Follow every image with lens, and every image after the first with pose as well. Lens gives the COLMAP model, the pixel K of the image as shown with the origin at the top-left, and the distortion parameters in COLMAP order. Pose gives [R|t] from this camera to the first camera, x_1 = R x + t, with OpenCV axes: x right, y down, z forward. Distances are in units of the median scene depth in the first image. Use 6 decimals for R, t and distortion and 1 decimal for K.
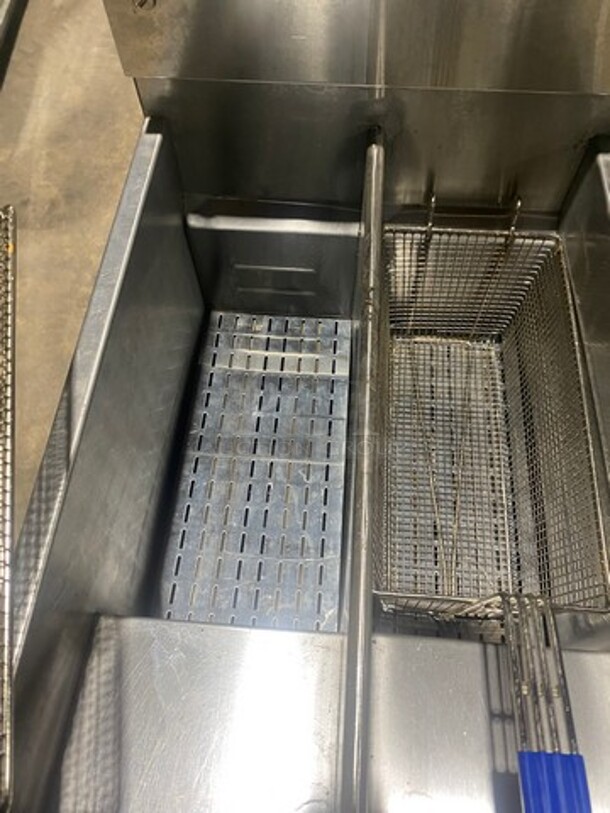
lens RADIAL K [[617.6, 0, 305.0], [0, 617.6, 406.5], [0, 0, 1]] dist [0.004765, 0.000369]
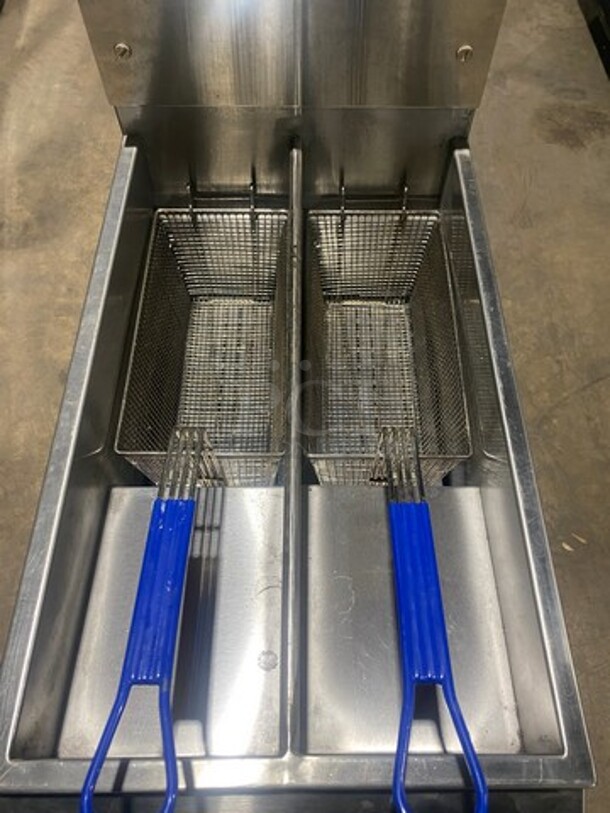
lens RADIAL K [[612.4, 0, 305.0], [0, 612.4, 406.5], [0, 0, 1]] dist [0.007476, -0.000798]
pose [[0.997026, -0.057052, 0.051802, 0.026702], [0.058737, 0.997773, -0.031622, 0.159931], [-0.049882, 0.034570, 0.998157, -0.283135]]
